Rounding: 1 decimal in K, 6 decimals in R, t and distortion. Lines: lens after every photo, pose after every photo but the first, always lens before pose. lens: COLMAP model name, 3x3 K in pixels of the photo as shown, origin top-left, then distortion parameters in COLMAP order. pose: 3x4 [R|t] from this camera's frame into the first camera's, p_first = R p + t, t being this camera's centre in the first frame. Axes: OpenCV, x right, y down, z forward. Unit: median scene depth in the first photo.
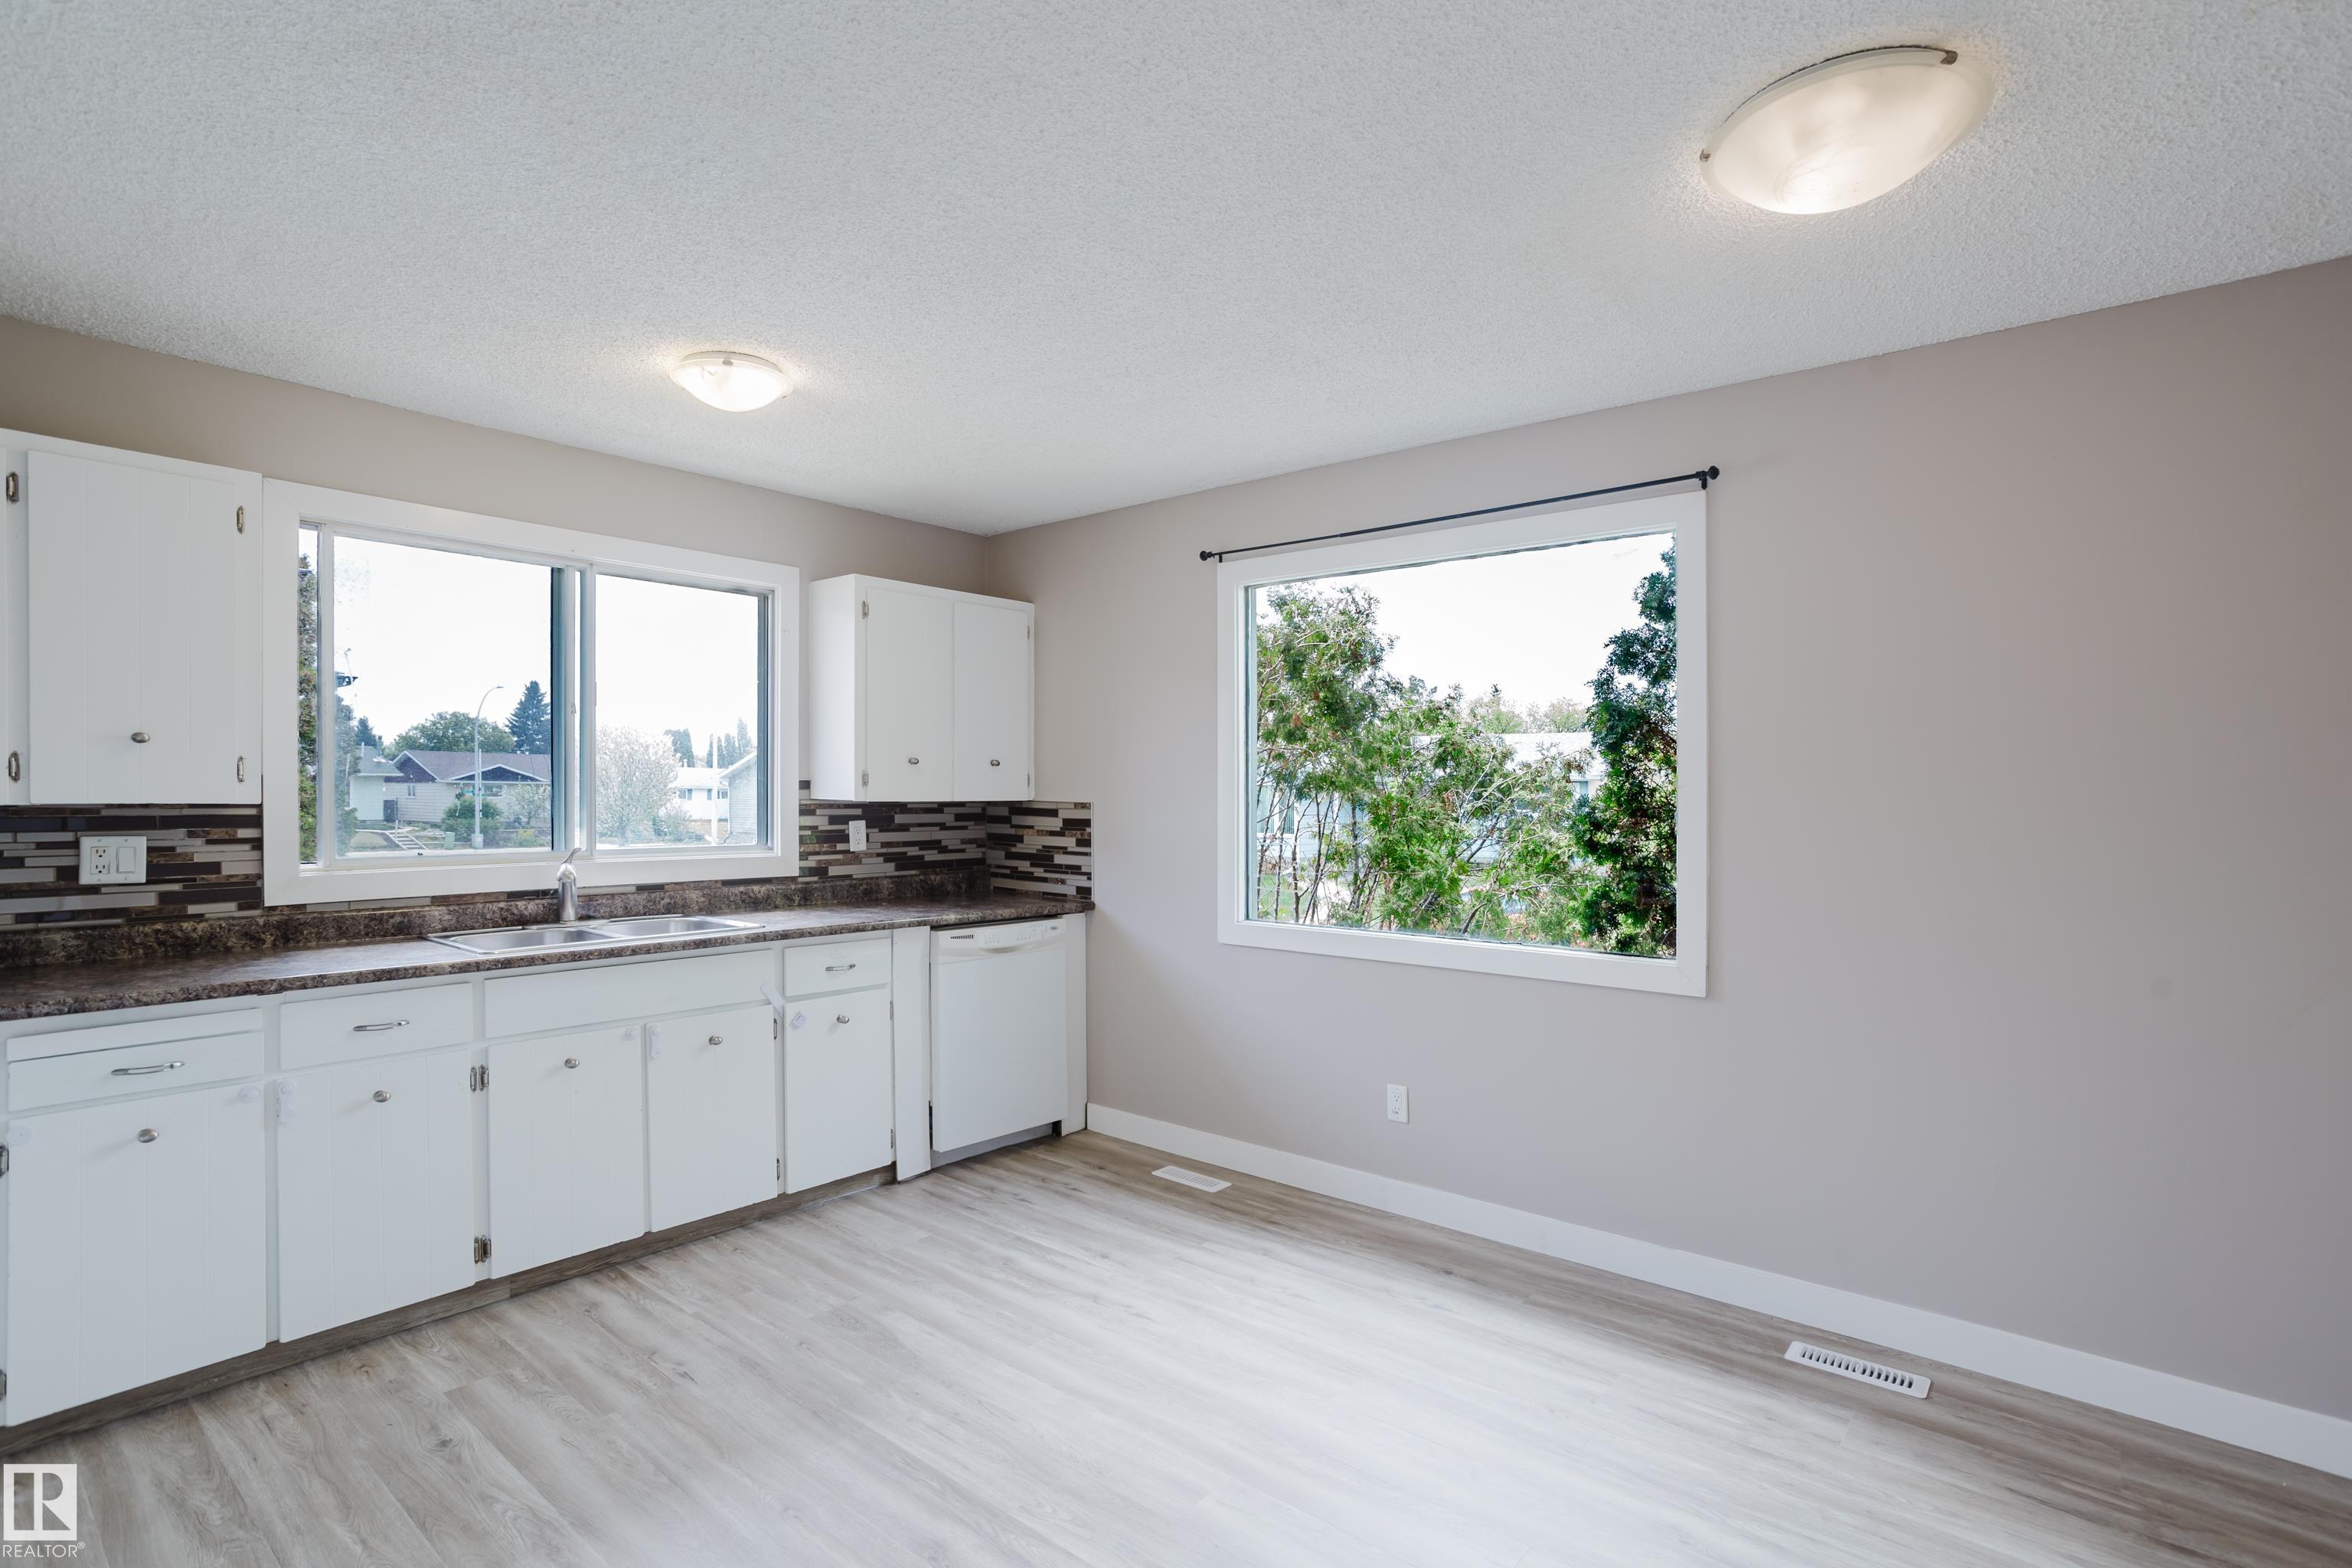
lens RADIAL K [[1139.2, 0, 1192.8], [0, 1139.2, 790.2], [0, 0, 1]] dist [-0.046600, 0.026812]
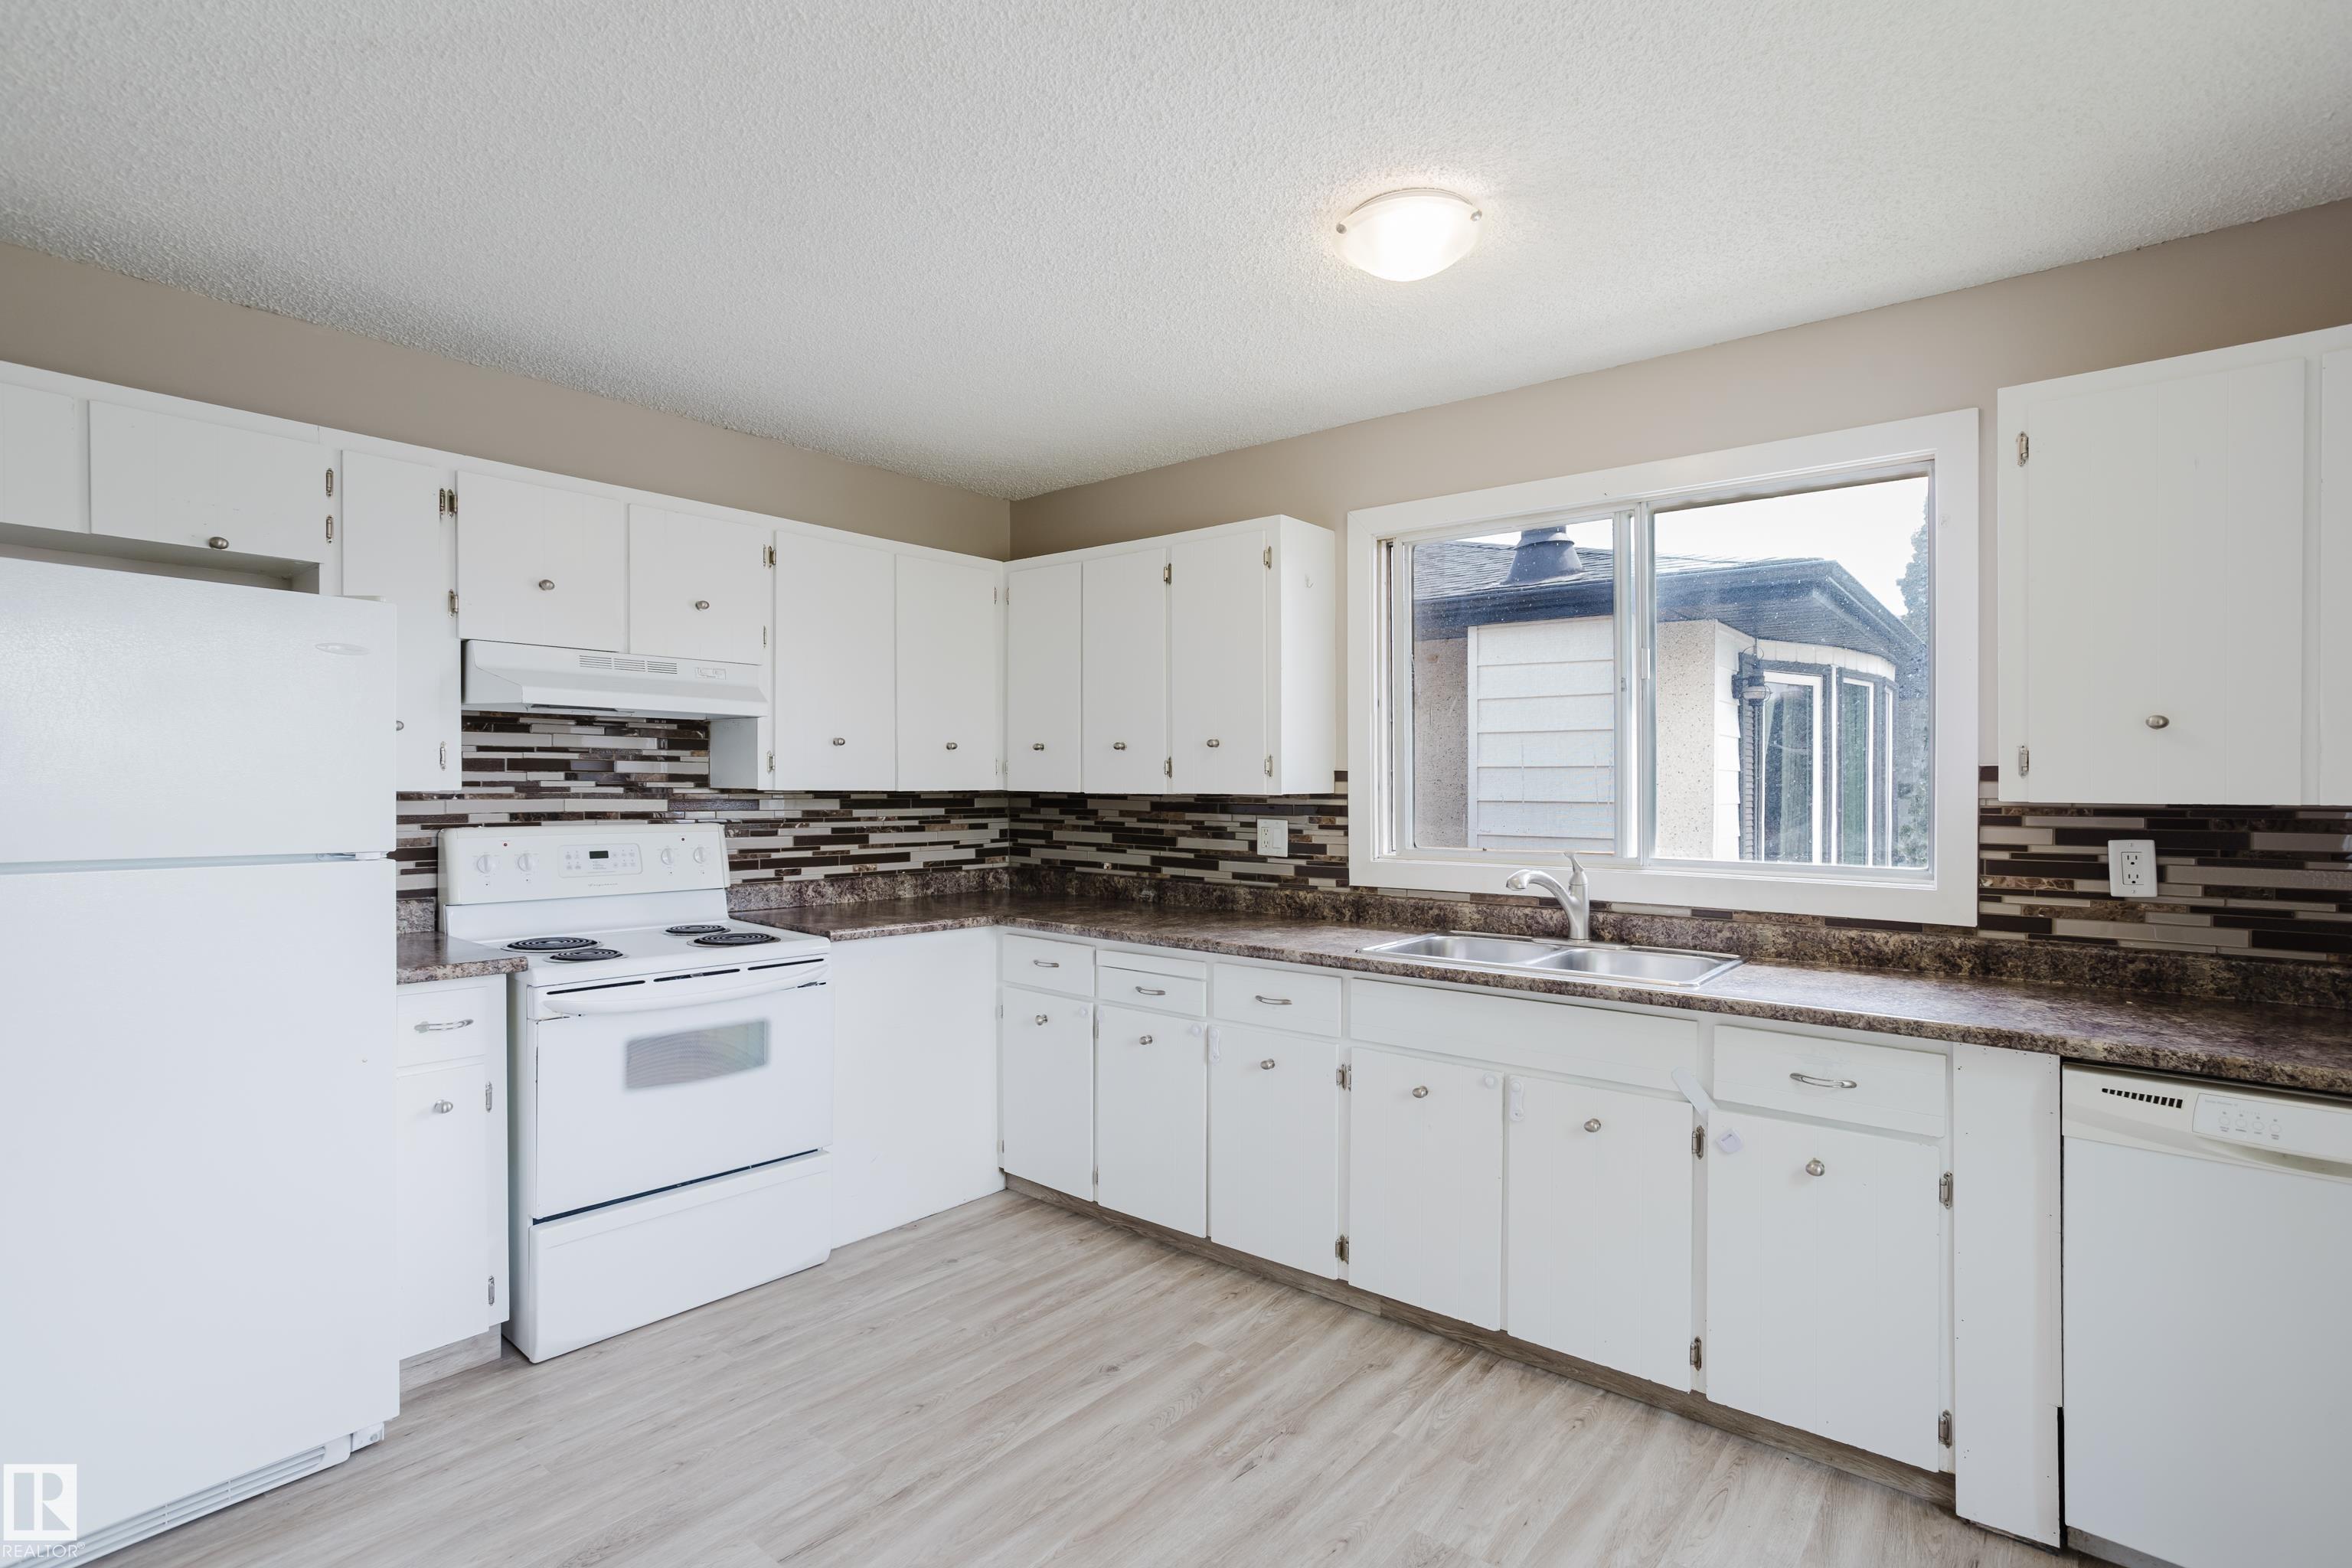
lens RADIAL K [[1139.2, 0, 1159.9], [0, 1139.2, 800.9], [0, 0, 1]] dist [-0.046600, 0.026812]
pose [[-0.009992, 0.009926, -0.999901, 0.291896], [-0.001277, 0.999950, 0.009939, 0.004740], [0.999949, 0.001376, -0.009979, 0.689895]]
